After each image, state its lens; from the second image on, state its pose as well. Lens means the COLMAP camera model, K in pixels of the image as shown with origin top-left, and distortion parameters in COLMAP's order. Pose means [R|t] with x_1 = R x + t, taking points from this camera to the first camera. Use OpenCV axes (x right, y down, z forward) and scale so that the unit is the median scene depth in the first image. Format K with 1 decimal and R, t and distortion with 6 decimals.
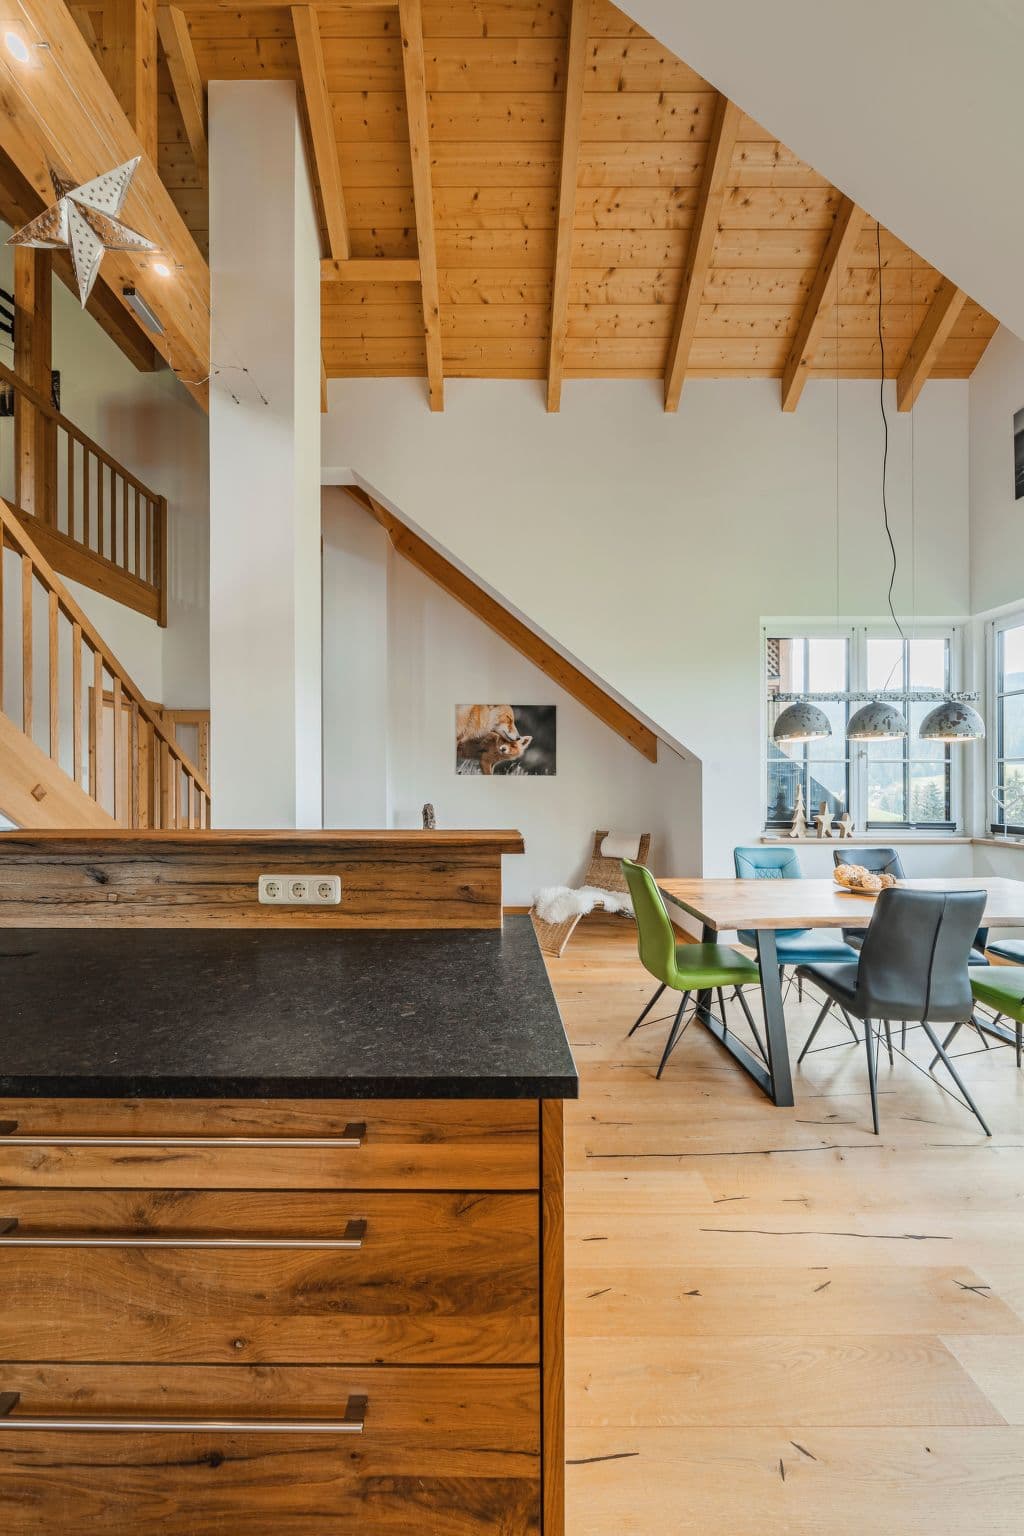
lens RADIAL K [[534.7, 0, 490.2], [0, 534.7, 791.0], [0, 0, 1]] dist [-0.000967, -0.000155]
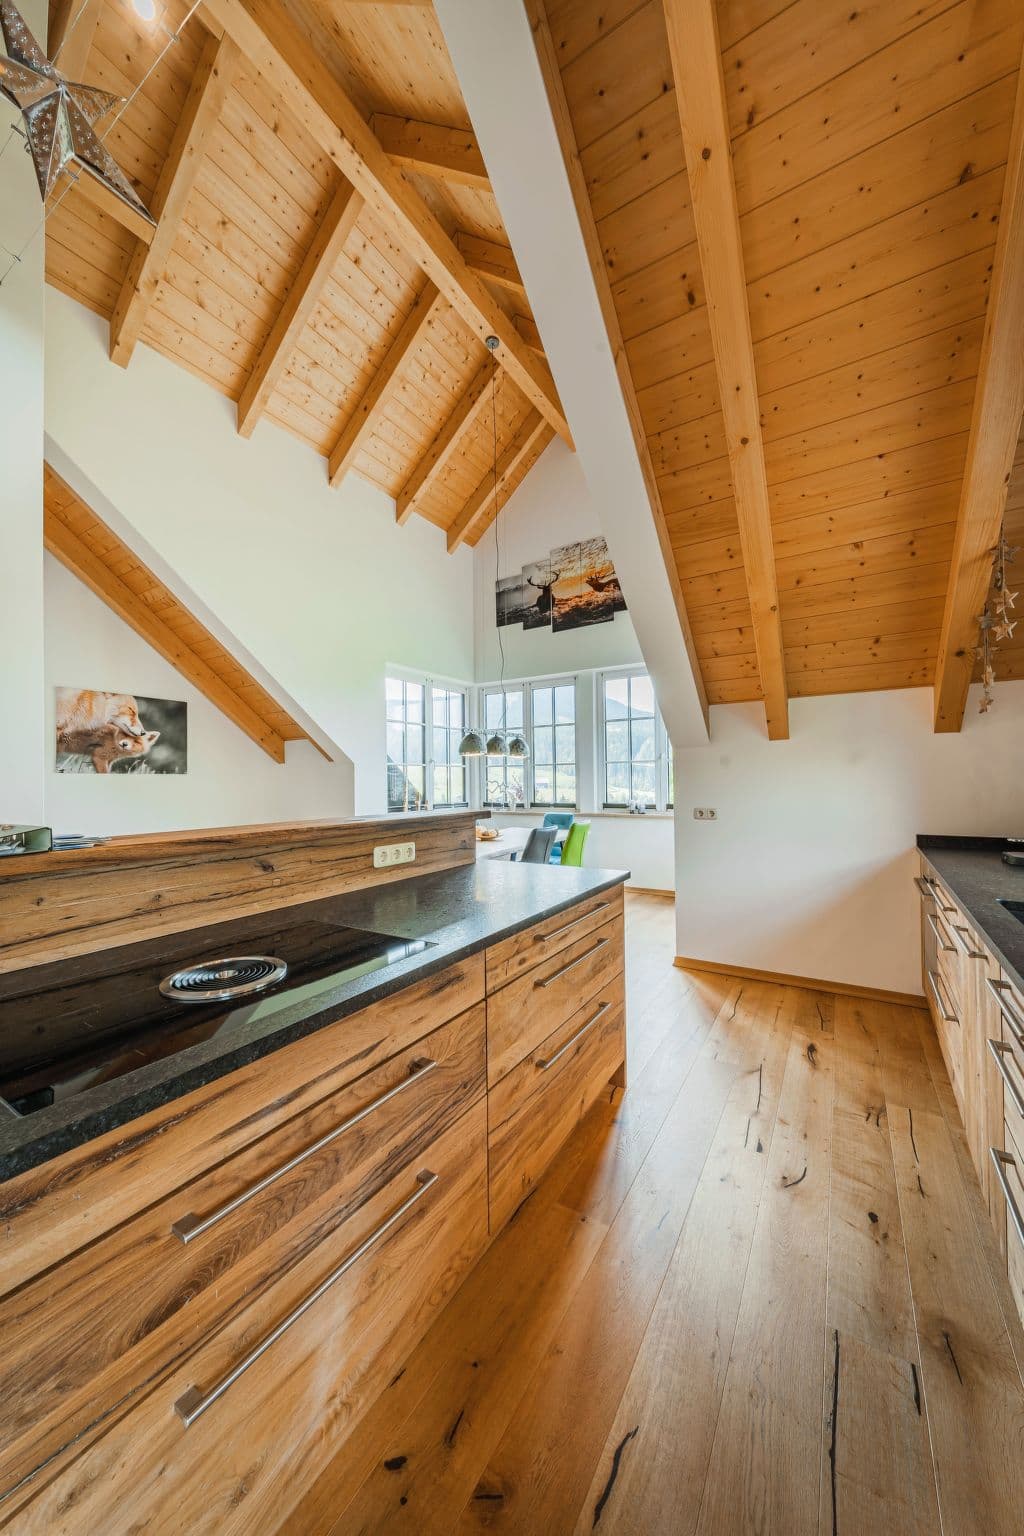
lens RADIAL K [[530.5, 0, 519.1], [0, 530.5, 775.8], [0, 0, 1]] dist [-0.001499, -0.000196]
pose [[0.520926, -0.001369, 0.853601, -0.575862], [0.022263, 0.999680, -0.011983, -0.001700], [-0.853311, 0.025246, 0.520790, -0.017740]]
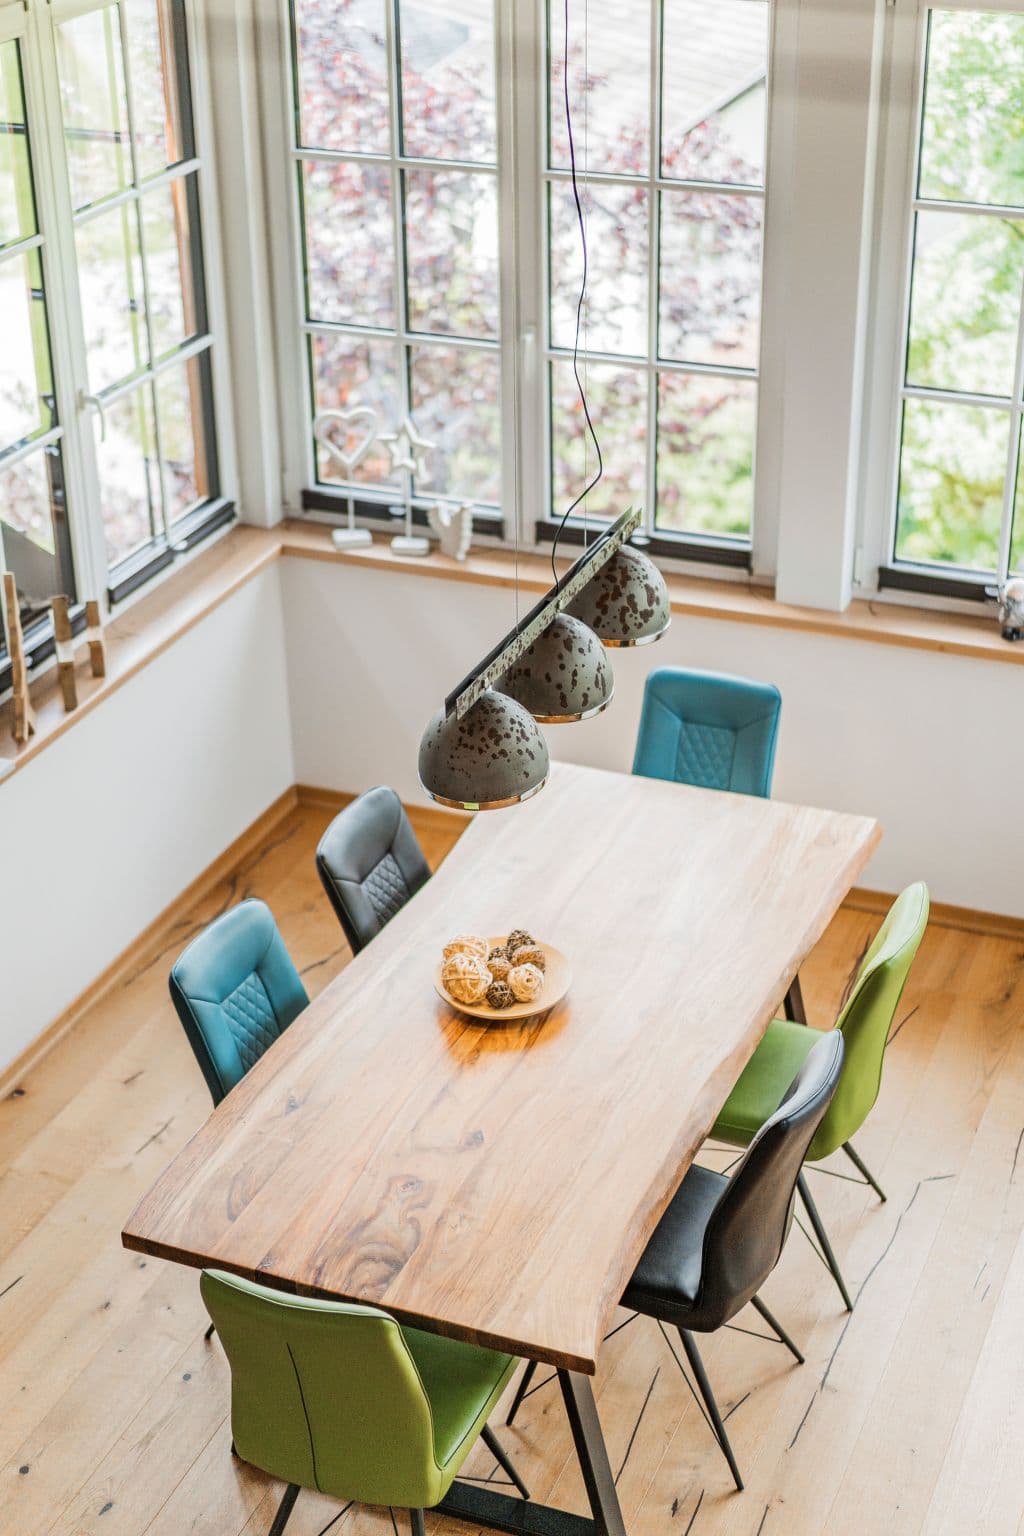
lens RADIAL K [[2430.9, 0, 512.0], [0, 2430.9, 768.0], [0, 0, 1]] dist [-0.019355, -0.061296]
pose [[0.372268, -0.445125, 0.814421, -0.590753], [0.022104, 0.881493, 0.471680, -0.673220], [-0.927862, -0.157589, 0.337990, 0.282537]]
